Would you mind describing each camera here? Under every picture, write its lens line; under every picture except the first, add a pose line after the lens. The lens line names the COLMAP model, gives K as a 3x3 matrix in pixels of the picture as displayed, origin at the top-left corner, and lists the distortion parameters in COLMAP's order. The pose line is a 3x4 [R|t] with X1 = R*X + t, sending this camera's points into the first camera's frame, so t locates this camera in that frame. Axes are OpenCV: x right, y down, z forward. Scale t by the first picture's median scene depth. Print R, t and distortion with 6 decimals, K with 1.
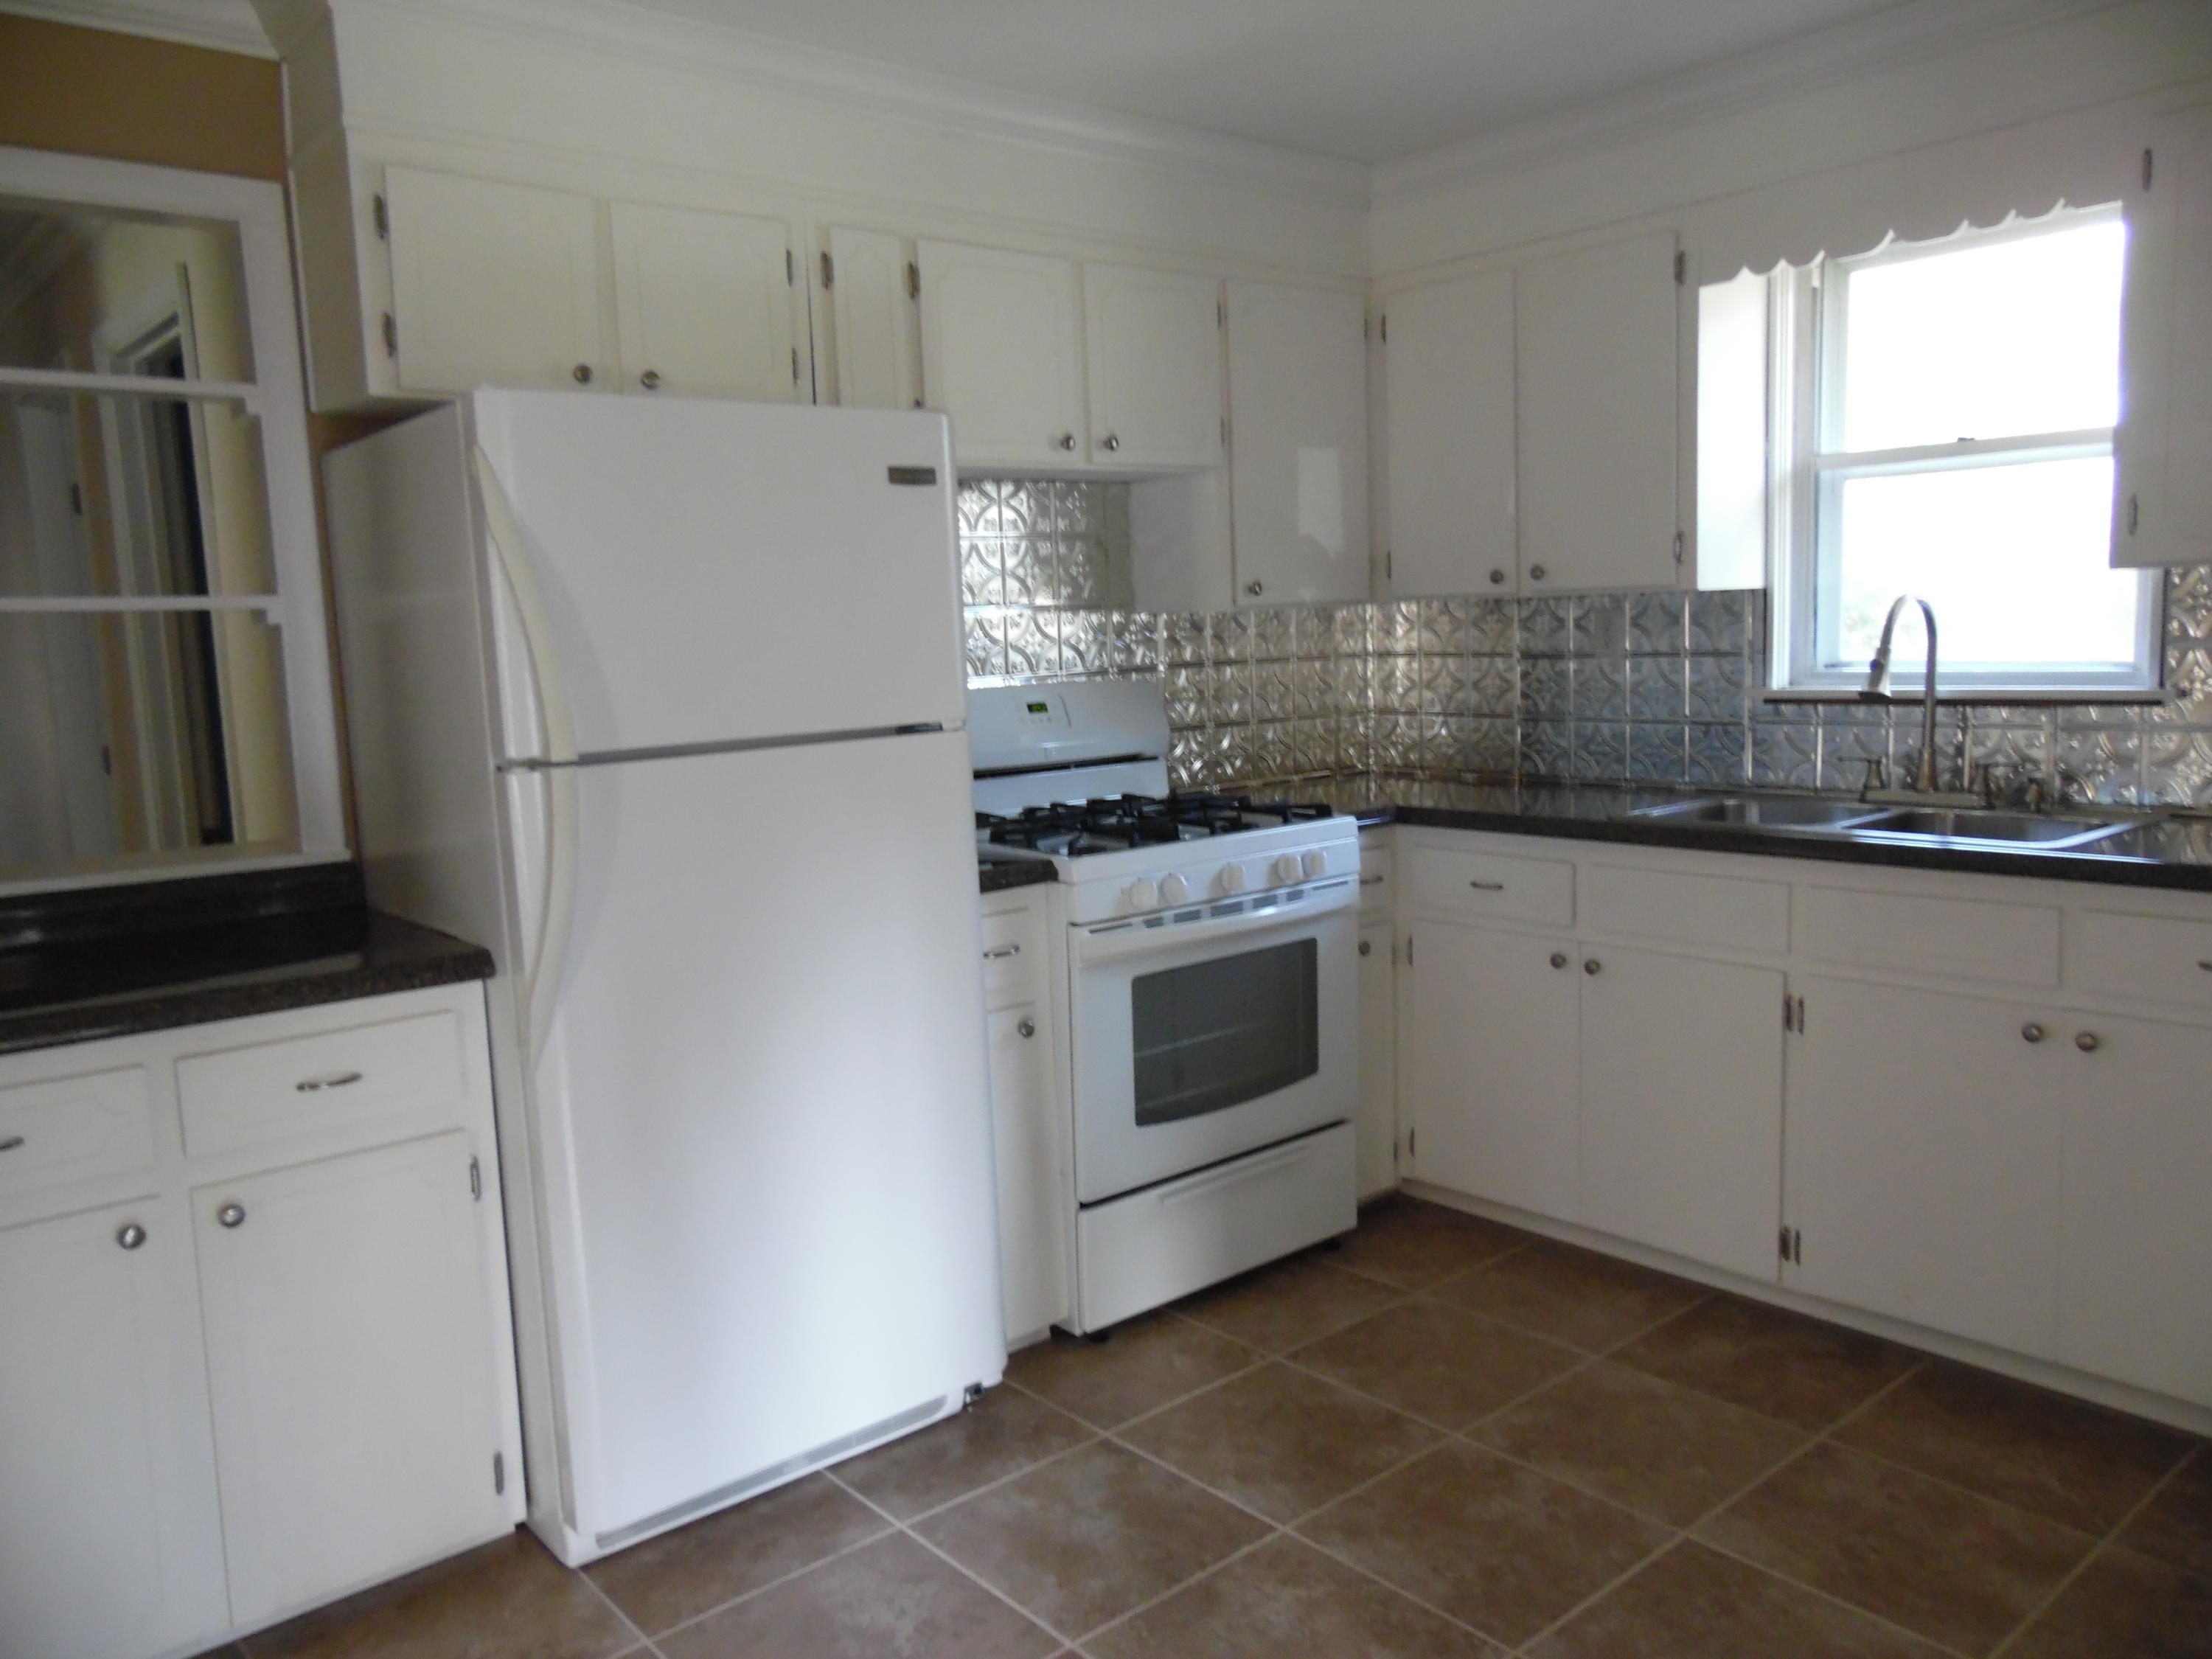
lens RADIAL K [[1648.3, 0, 1106.0], [0, 1648.3, 829.5], [0, 0, 1]] dist [-0.055380, 0.106145]
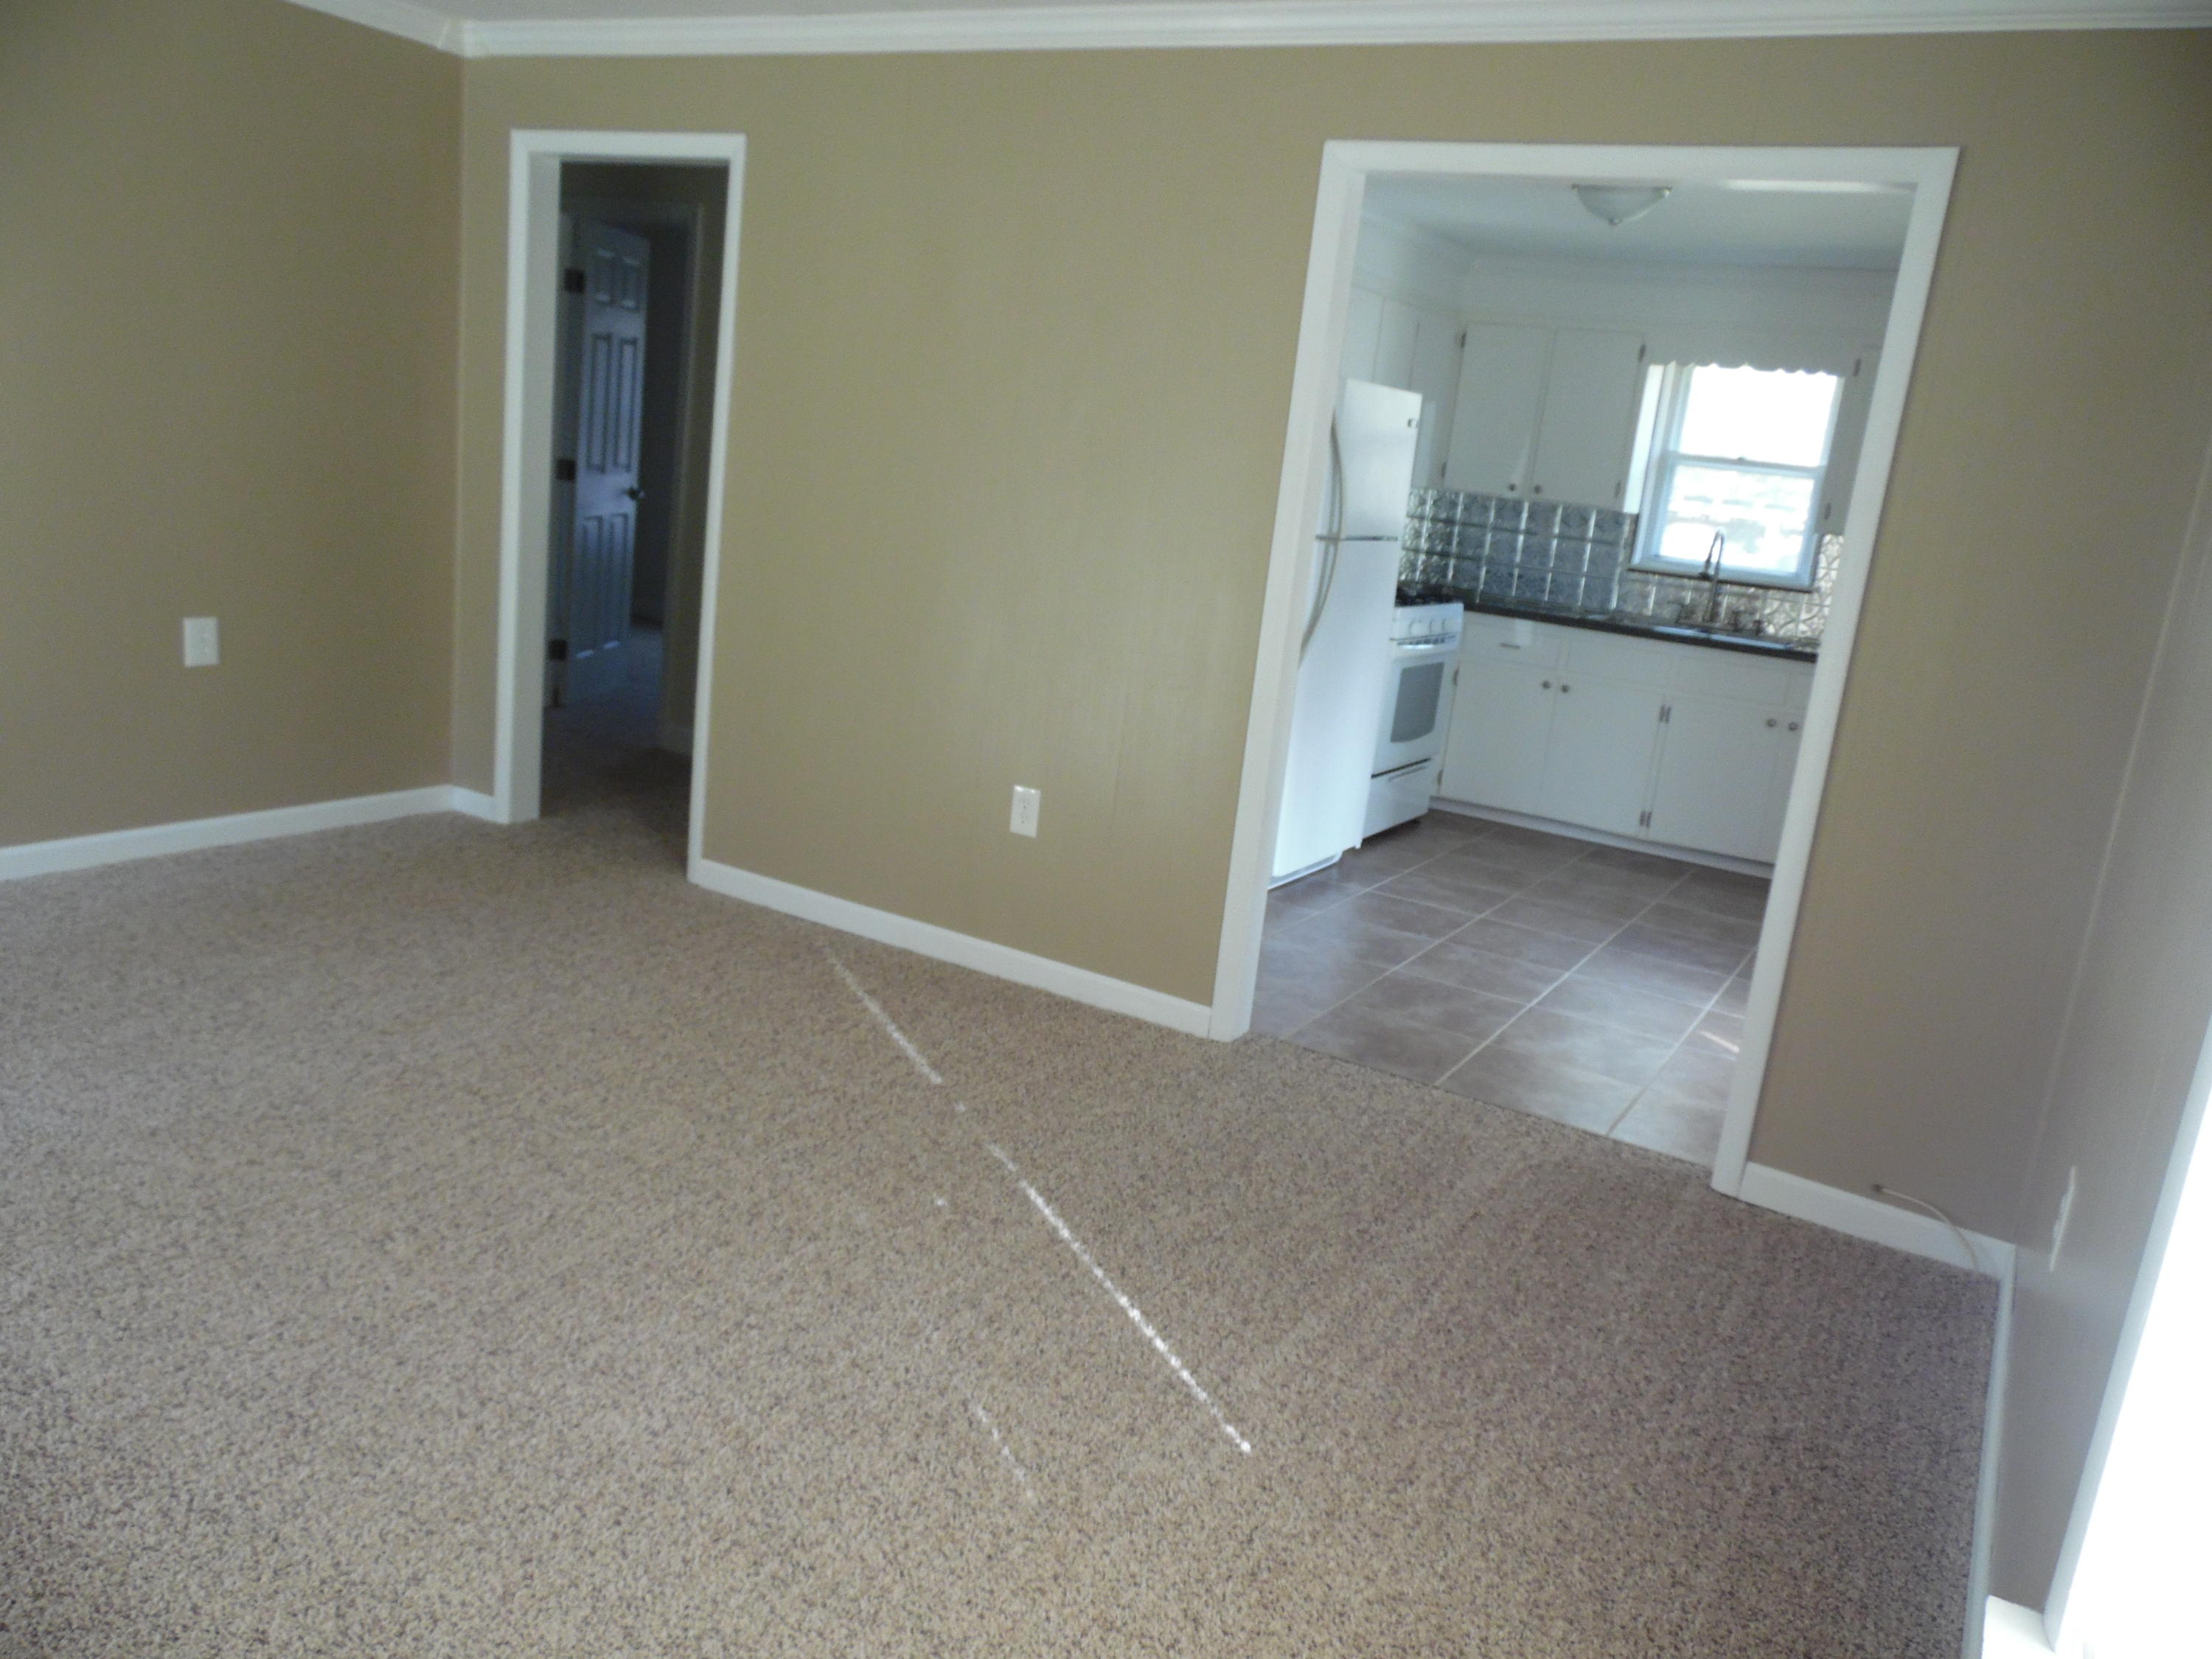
lens RADIAL K [[1648.3, 0, 1106.0], [0, 1648.3, 829.5], [0, 0, 1]] dist [-0.055380, 0.106145]
pose [[0.933383, 0.062311, 0.353432, -1.051860], [-0.102233, 0.990174, 0.095418, 0.131365], [-0.344013, -0.125193, 0.930581, -0.821319]]
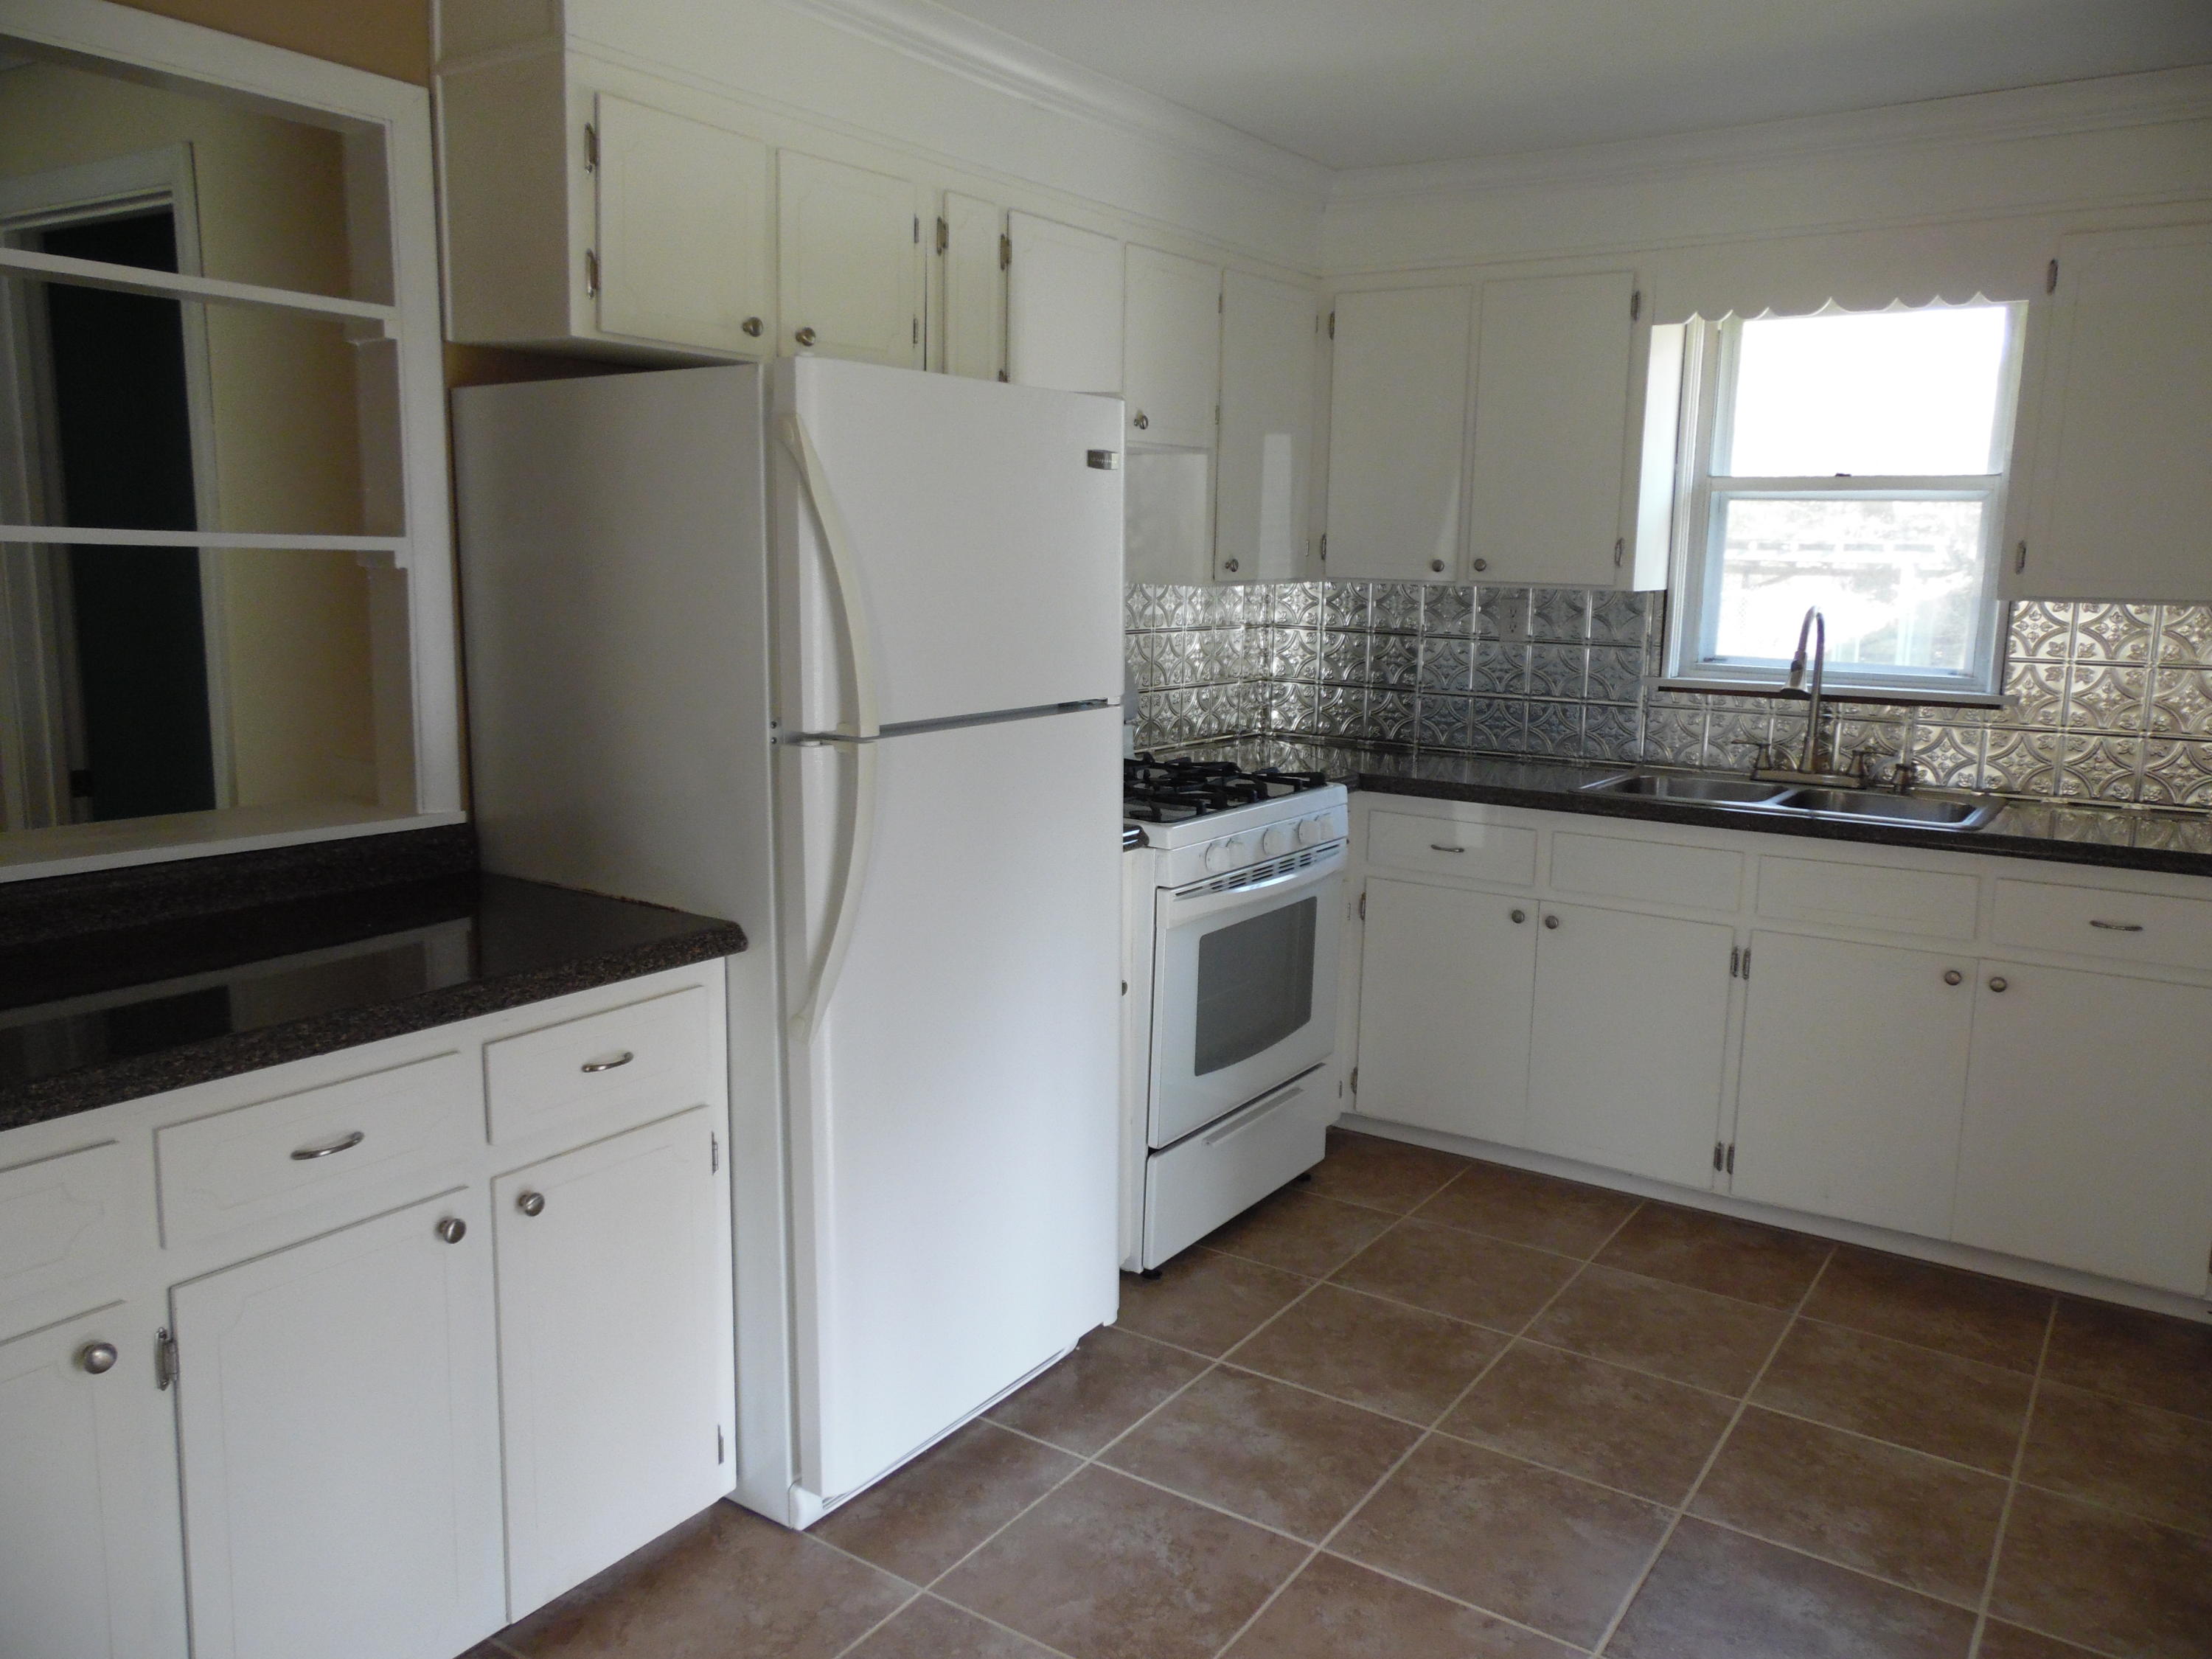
lens RADIAL K [[1648.3, 0, 1106.0], [0, 1648.3, 829.5], [0, 0, 1]] dist [-0.055380, 0.106145]
pose [[0.962320, 0.008127, 0.271799, -0.334097], [-0.019128, 0.999100, 0.037849, -0.018650], [-0.271247, -0.041622, 0.961609, -0.004104]]
